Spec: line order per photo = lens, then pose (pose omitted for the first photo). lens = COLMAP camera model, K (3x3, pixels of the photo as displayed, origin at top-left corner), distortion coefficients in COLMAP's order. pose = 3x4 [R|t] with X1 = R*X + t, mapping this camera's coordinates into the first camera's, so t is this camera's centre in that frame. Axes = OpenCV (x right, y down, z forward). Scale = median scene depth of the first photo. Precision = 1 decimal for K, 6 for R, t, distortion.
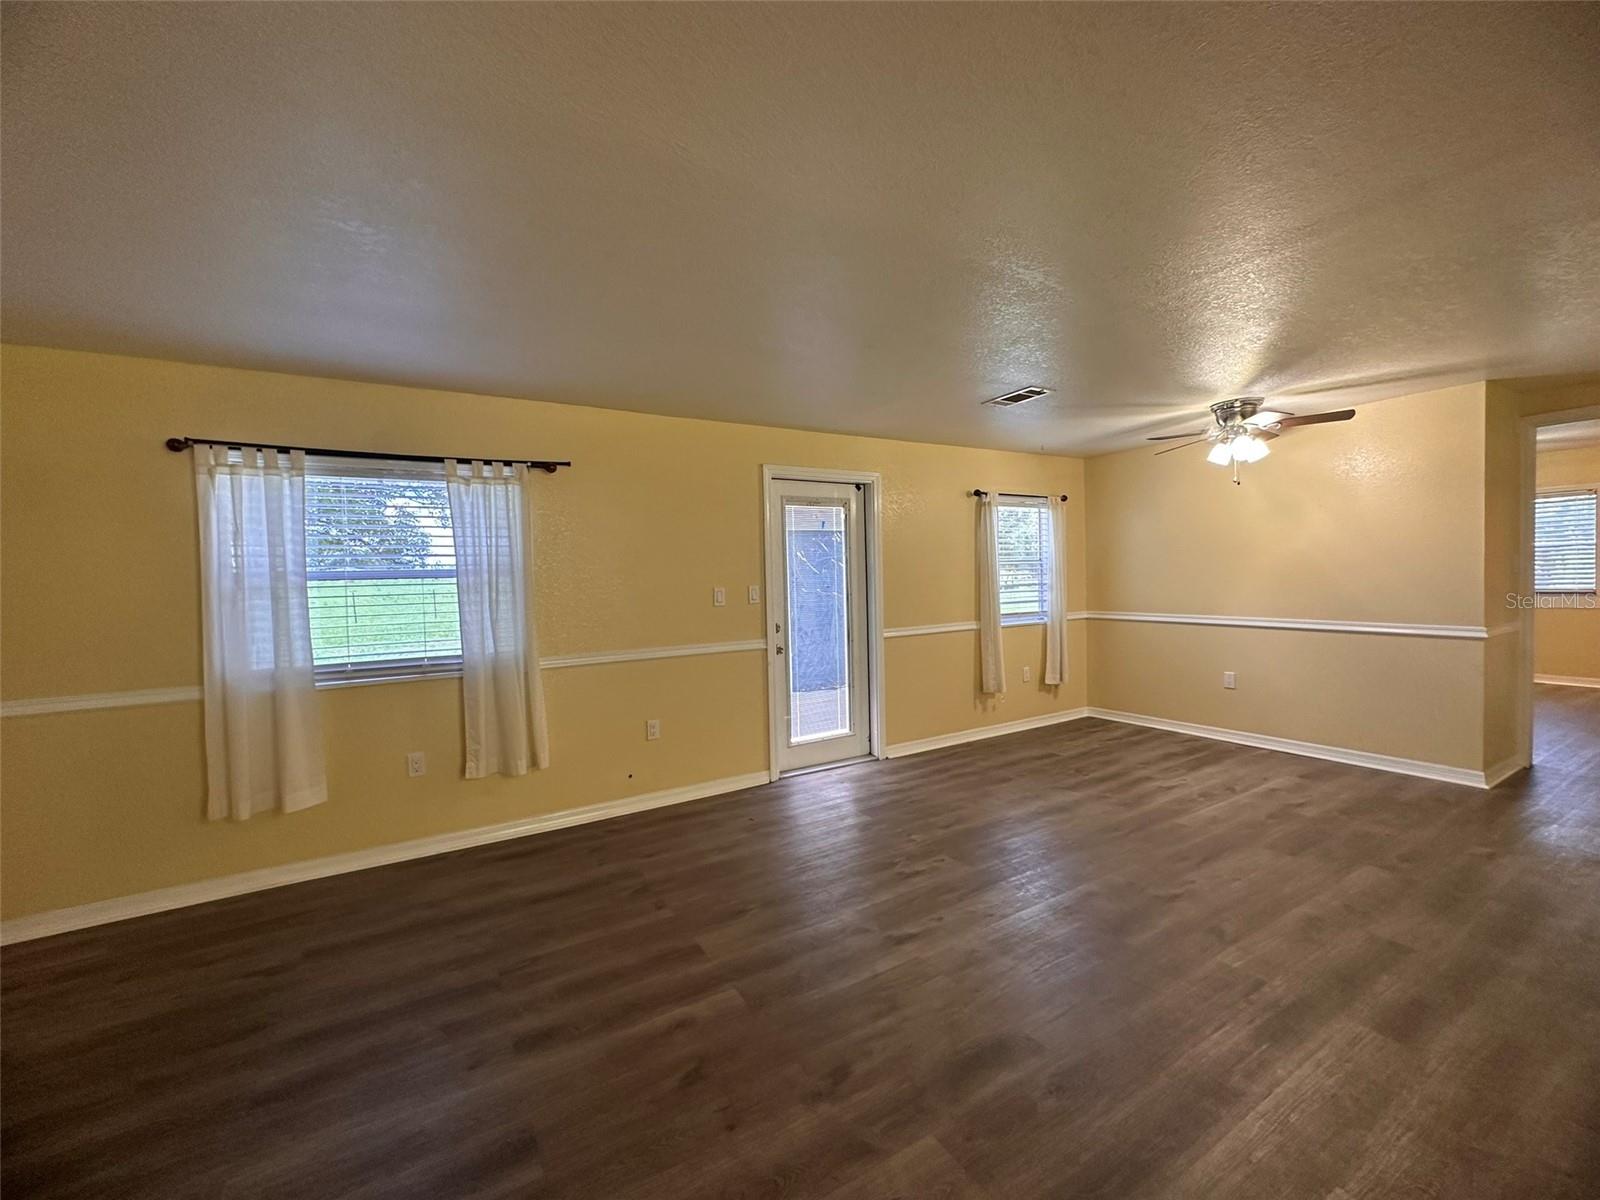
lens RADIAL K [[641.5, 0, 799.9], [0, 641.5, 597.8], [0, 0, 1]] dist [-0.005256, 0.001321]
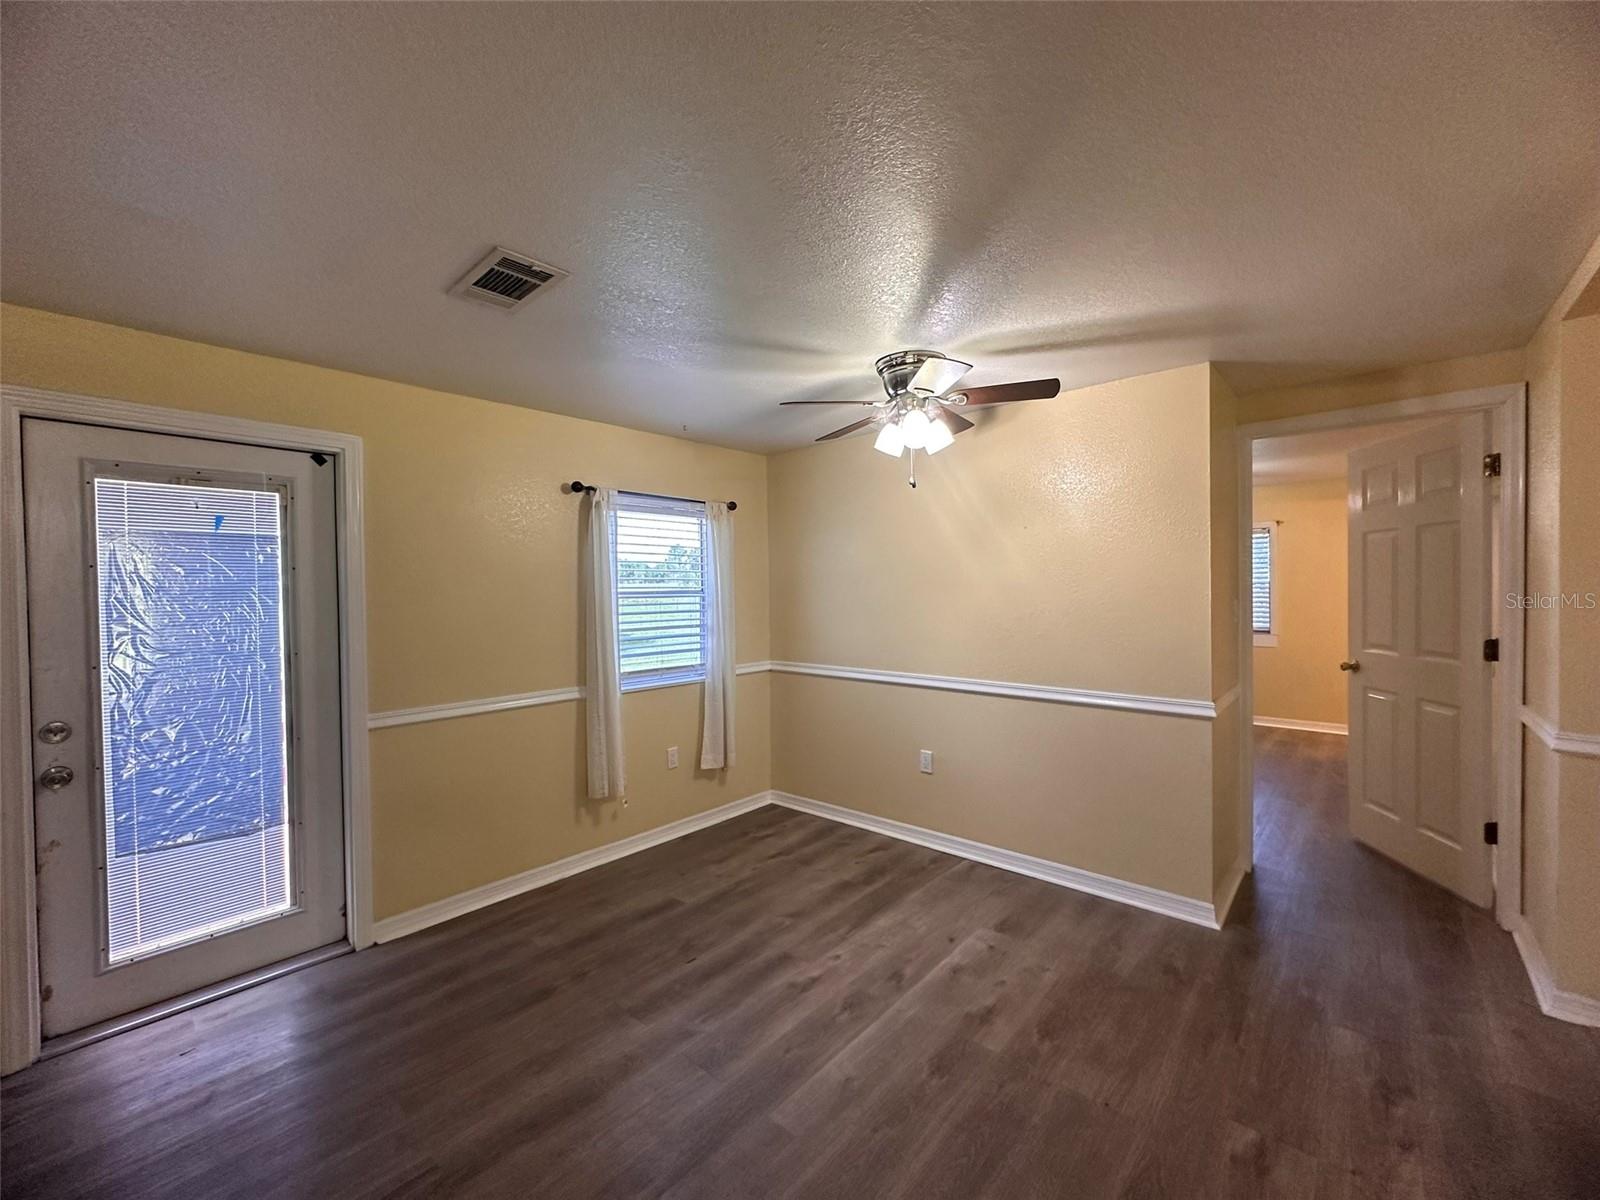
lens RADIAL K [[641.5, 0, 799.9], [0, 641.5, 597.8], [0, 0, 1]] dist [-0.005256, 0.001321]
pose [[0.953348, 0.012473, 0.301615, 0.371222], [-0.003851, 0.999567, -0.029163, -0.043997], [-0.301849, 0.026641, 0.952984, 0.407164]]
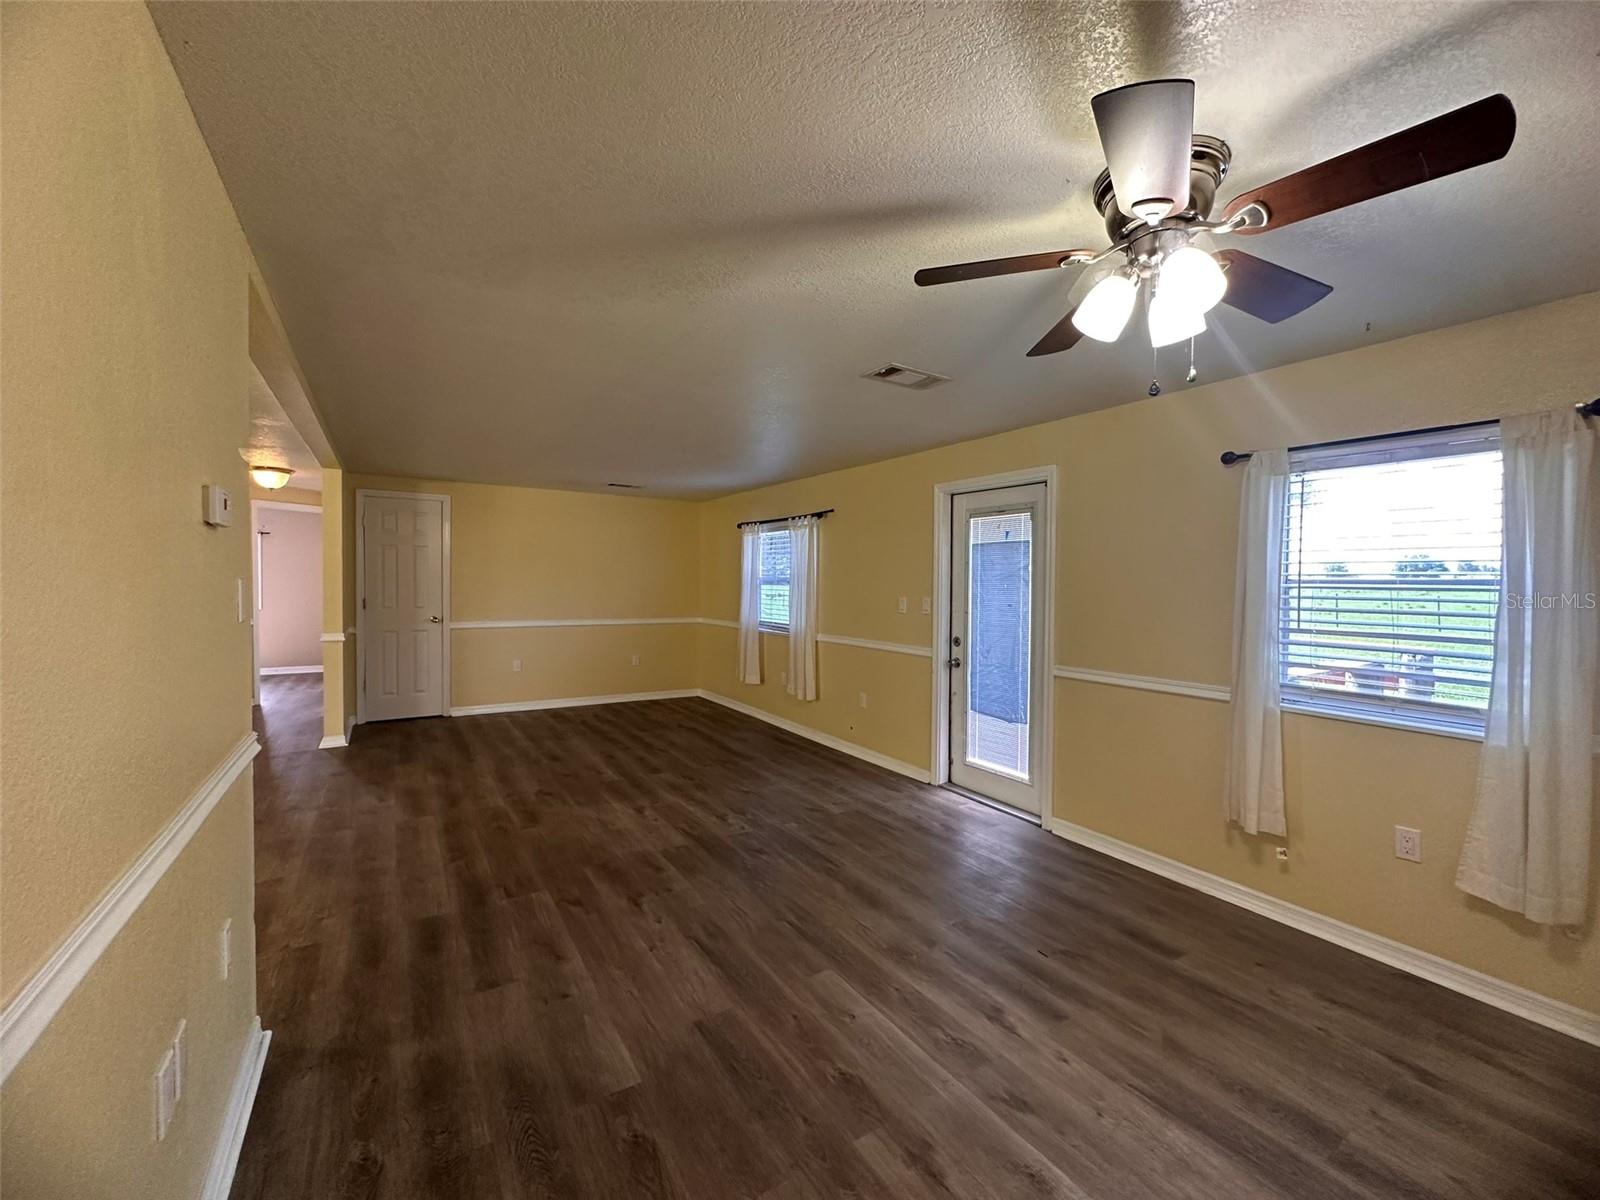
lens RADIAL K [[643.6, 0, 799.3], [0, 643.6, 596.5], [0, 0, 1]] dist [-0.002412, 0.000579]
pose [[0.032174, 0.051541, -0.998152, 1.036176], [-0.048020, 0.997596, 0.049965, -0.066942], [0.998328, 0.046324, 0.034572, 0.767641]]
